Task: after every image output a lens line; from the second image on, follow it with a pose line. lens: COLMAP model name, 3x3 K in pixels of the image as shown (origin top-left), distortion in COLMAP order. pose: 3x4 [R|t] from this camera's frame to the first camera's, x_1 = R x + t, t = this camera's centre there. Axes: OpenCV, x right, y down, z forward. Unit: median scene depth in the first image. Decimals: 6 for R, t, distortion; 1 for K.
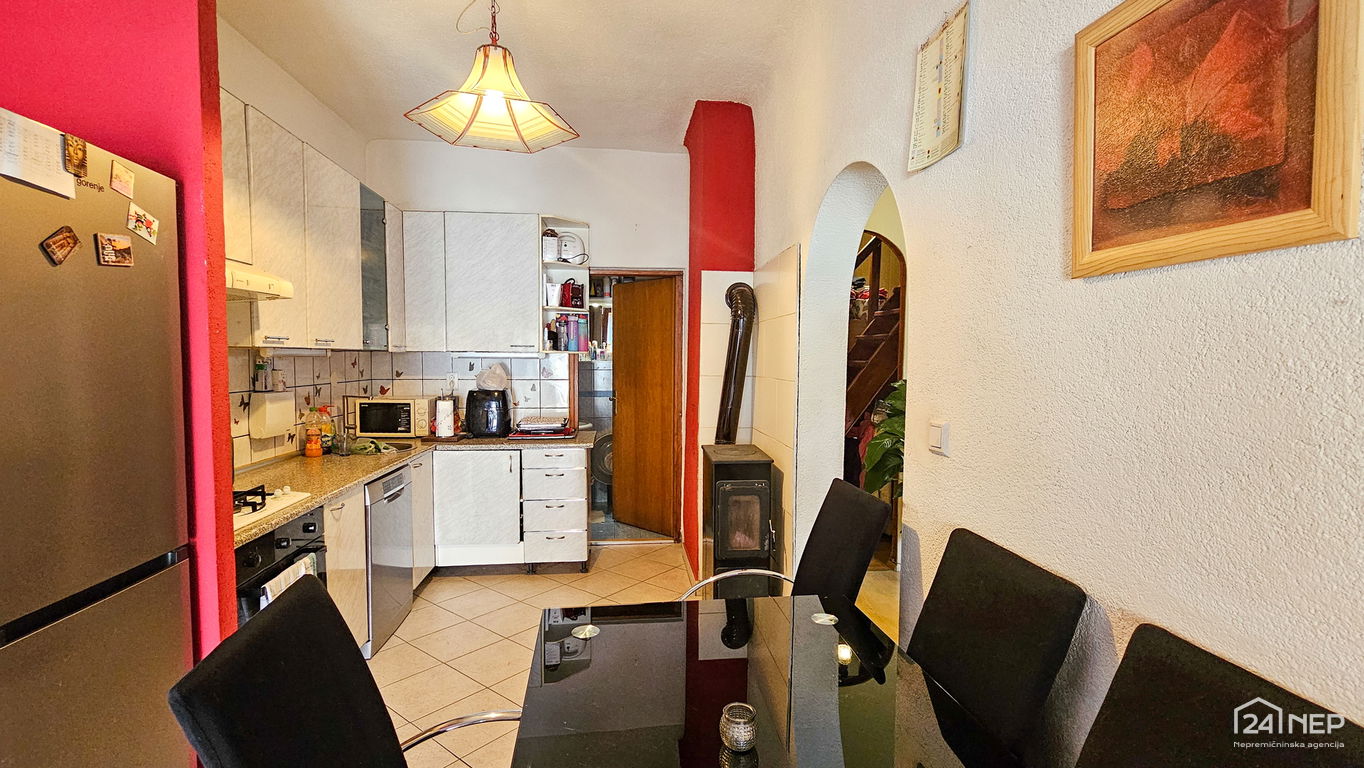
lens RADIAL K [[611.8, 0, 675.3], [0, 611.8, 390.1], [0, 0, 1]] dist [-0.002938, -0.000372]
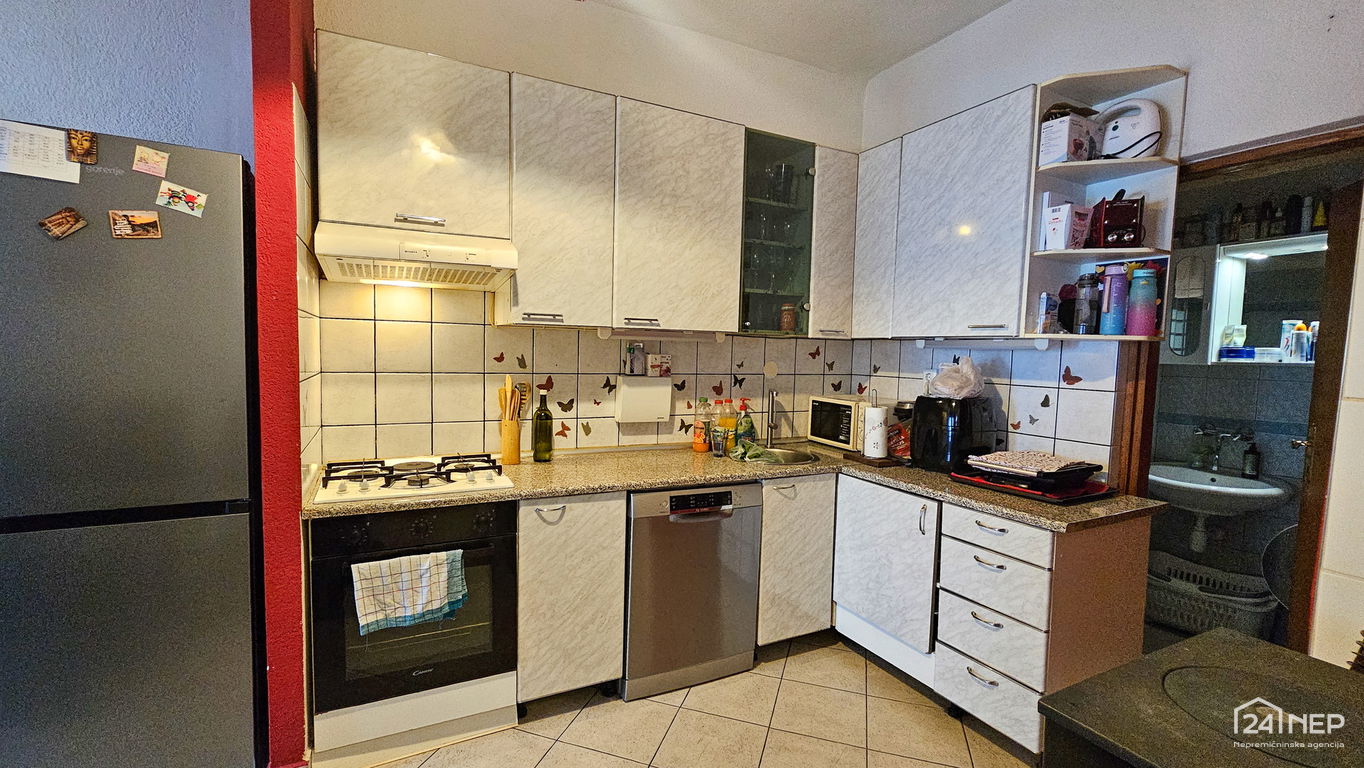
lens RADIAL K [[582.6, 0, 675.8], [0, 582.6, 391.2], [0, 0, 1]] dist [-0.002396, -0.000500]
pose [[0.363210, 0.069255, -0.929130, 0.168820], [-0.072832, 0.996293, 0.045790, -0.014950], [0.928856, 0.051039, 0.366908, 0.546737]]
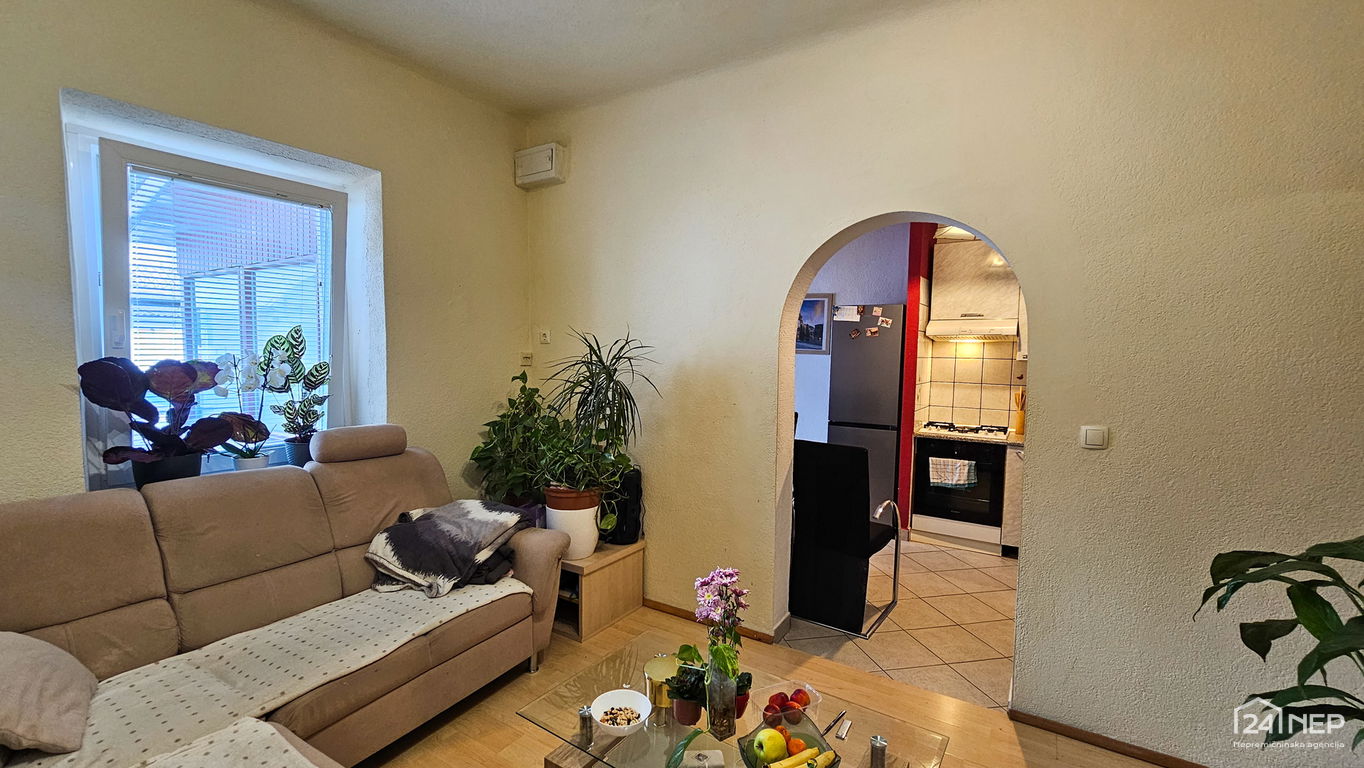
lens RADIAL K [[579.5, 0, 664.5], [0, 579.5, 392.2], [0, 0, 1]] dist [-0.002291, -0.000089]
pose [[-0.628224, 0.041822, -0.776908, 0.878626], [-0.061938, 0.992697, 0.103522, -0.054812], [0.775563, 0.113155, -0.621045, 0.775231]]
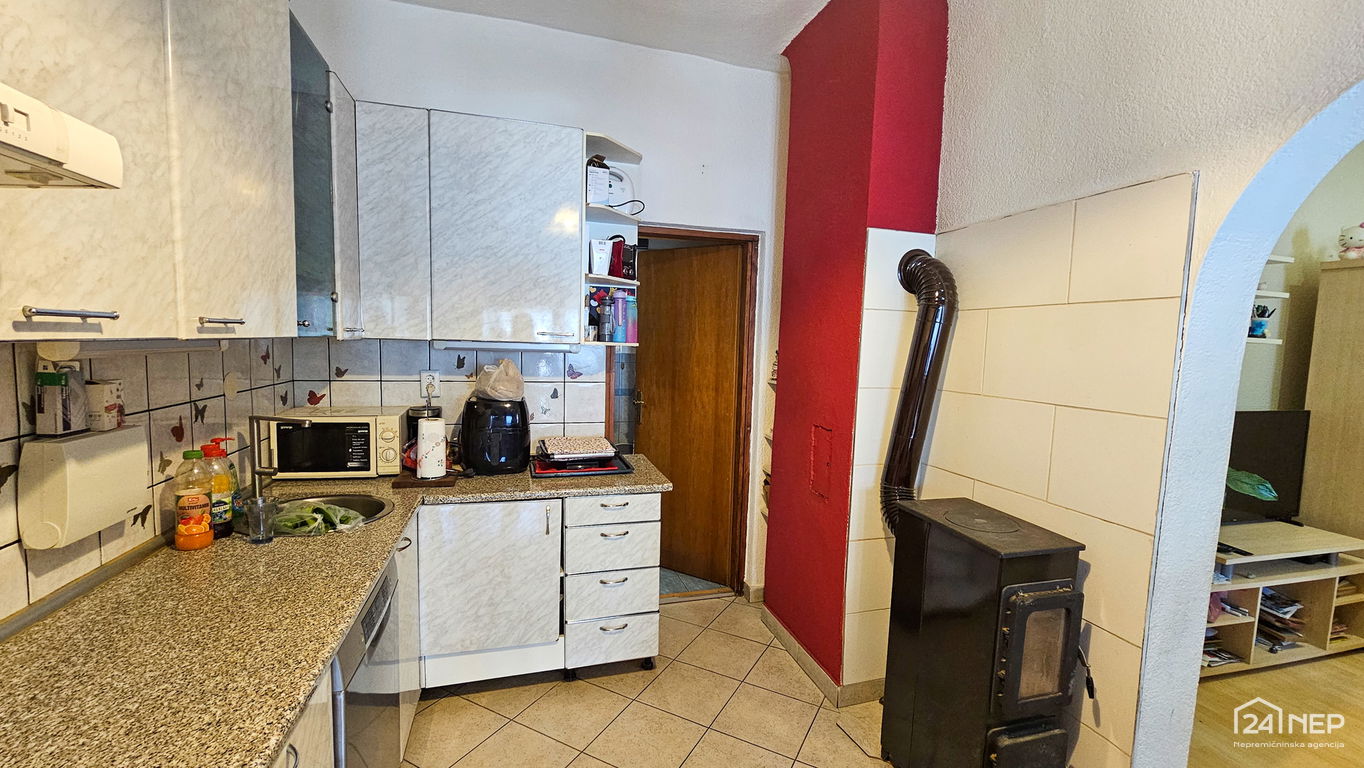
lens RADIAL K [[565.9, 0, 684.1], [0, 565.9, 391.2], [0, 0, 1]] dist [-0.002293, -0.000603]
pose [[0.981265, 0.005025, 0.192599, -0.241539], [-0.012519, 0.999210, 0.037712, -0.037068], [-0.192257, -0.039417, 0.980553, 0.398146]]
